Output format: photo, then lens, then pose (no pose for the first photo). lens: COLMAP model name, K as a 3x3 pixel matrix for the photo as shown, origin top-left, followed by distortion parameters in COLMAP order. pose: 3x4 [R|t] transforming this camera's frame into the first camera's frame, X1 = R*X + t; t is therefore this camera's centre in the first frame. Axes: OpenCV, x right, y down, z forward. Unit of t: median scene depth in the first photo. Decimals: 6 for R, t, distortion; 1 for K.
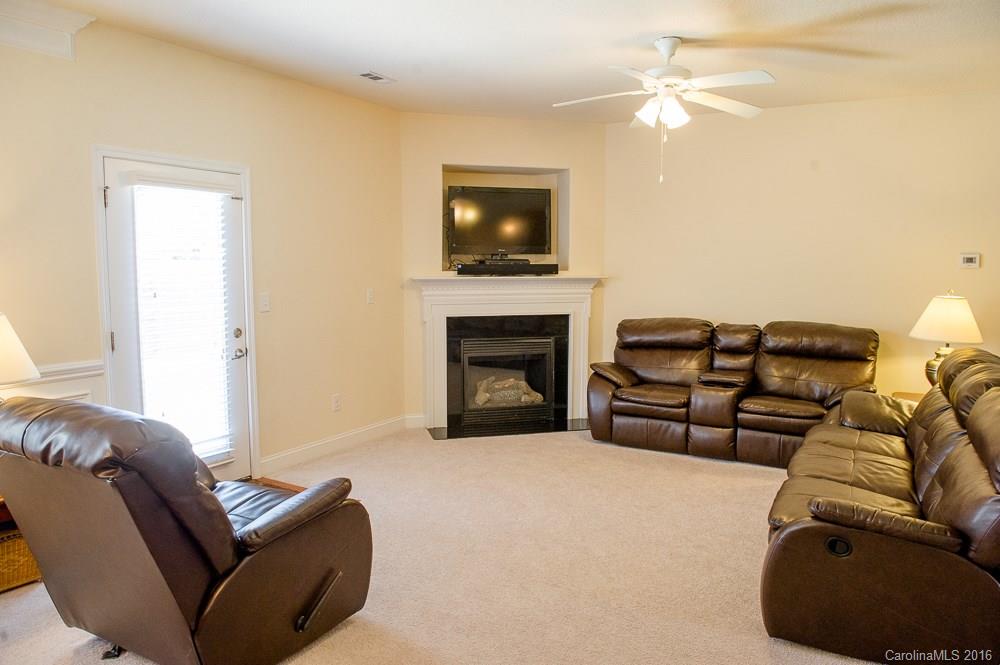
lens RADIAL K [[671.1, 0, 500.0], [0, 671.1, 332.5], [0, 0, 1]] dist [-0.003059, -0.000538]
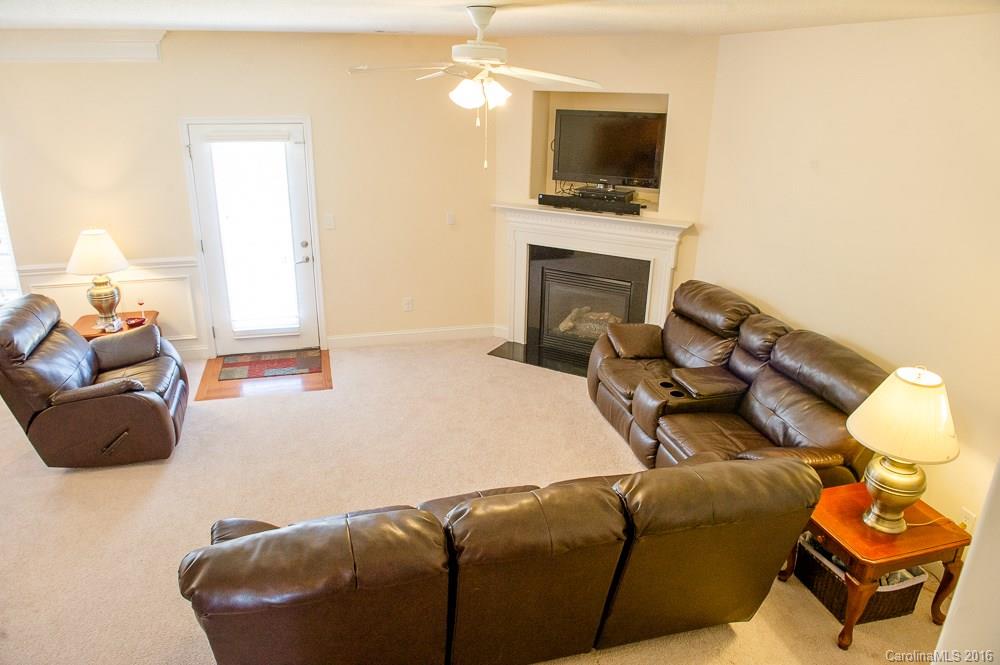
lens RADIAL K [[671.1, 0, 500.0], [0, 671.1, 332.5], [0, 0, 1]] dist [-0.003059, -0.000538]
pose [[0.705969, 0.255006, -0.660741, 0.624016], [-0.086158, 0.956924, 0.277259, -0.179718], [0.702982, -0.138808, 0.697530, 0.230089]]
